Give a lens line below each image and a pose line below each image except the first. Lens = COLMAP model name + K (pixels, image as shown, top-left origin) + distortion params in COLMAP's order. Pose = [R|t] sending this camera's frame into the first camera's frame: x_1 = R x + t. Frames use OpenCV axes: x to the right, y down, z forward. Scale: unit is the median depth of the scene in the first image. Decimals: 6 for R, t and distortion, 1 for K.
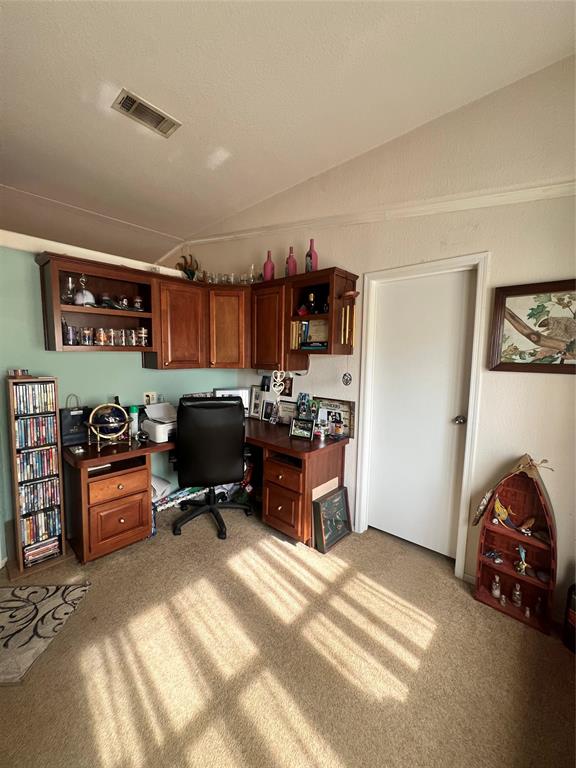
lens RADIAL K [[306.3, 0, 290.0], [0, 306.3, 383.0], [0, 0, 1]] dist [-0.001438, 0.000217]
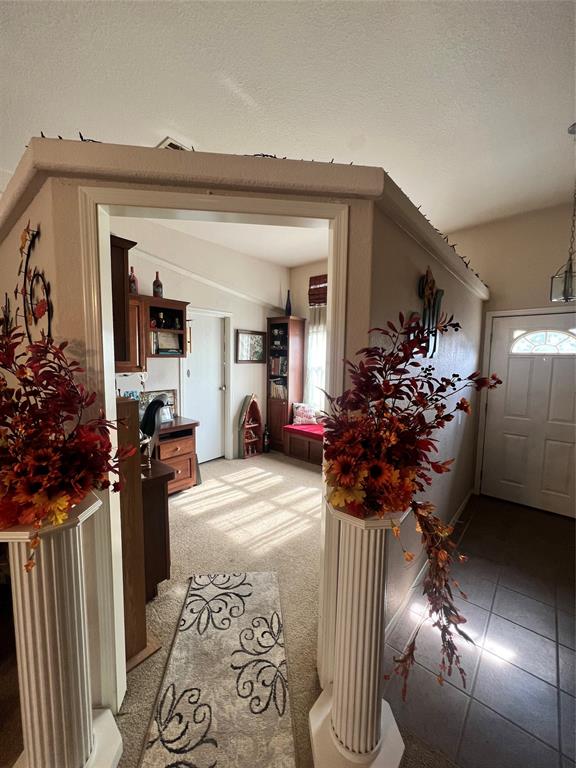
lens RADIAL K [[306.3, 0, 290.0], [0, 306.3, 383.0], [0, 0, 1]] dist [-0.001438, 0.000217]
pose [[-0.030717, -0.101117, 0.994400, -1.681622], [0.082485, 0.991220, 0.103342, -0.100231], [-0.996119, 0.085198, -0.022107, 0.629945]]
